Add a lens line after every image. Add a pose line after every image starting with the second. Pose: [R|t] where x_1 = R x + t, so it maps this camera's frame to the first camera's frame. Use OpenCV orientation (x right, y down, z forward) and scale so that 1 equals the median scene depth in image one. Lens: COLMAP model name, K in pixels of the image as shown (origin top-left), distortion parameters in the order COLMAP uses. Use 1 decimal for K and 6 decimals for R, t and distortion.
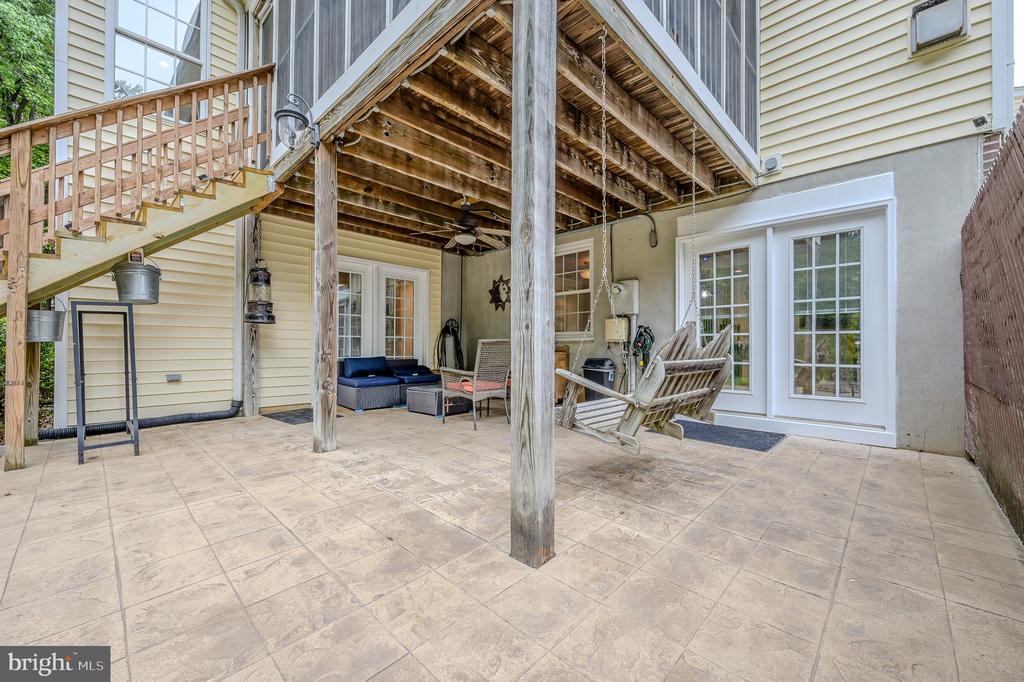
lens RADIAL K [[407.0, 0, 511.5], [0, 407.0, 343.7], [0, 0, 1]] dist [-0.002703, 0.000543]
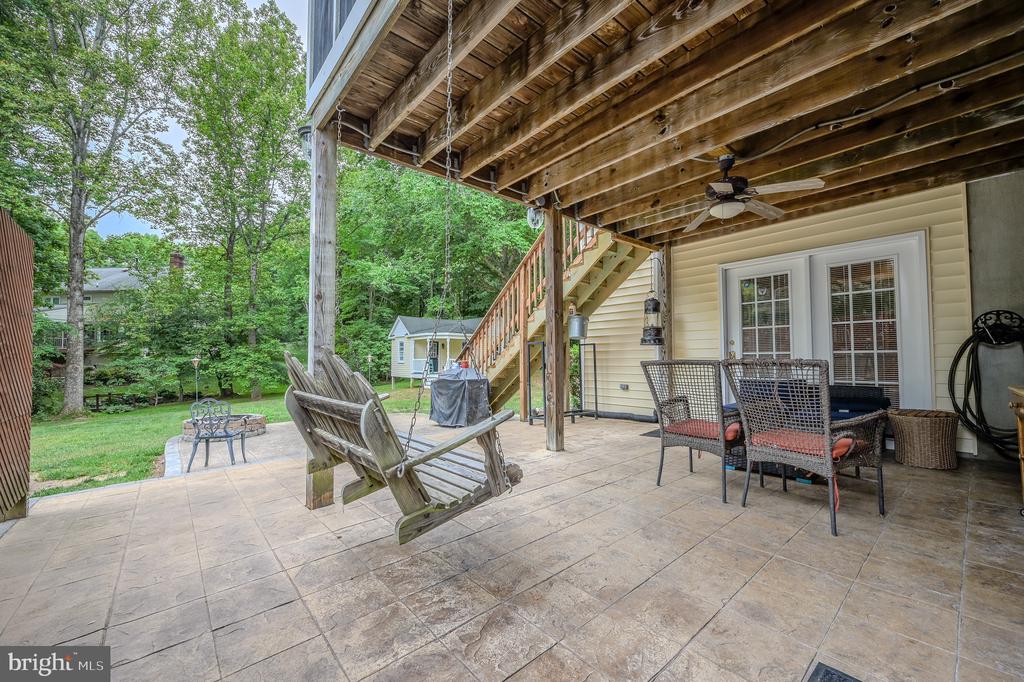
lens RADIAL K [[407.0, 0, 514.9], [0, 407.0, 344.1], [0, 0, 1]] dist [-0.002703, 0.000543]
pose [[-0.099964, -0.037496, -0.994284, 0.936346], [0.013166, 0.999152, -0.039003, -0.020607], [0.994904, -0.016989, -0.099386, 1.144666]]
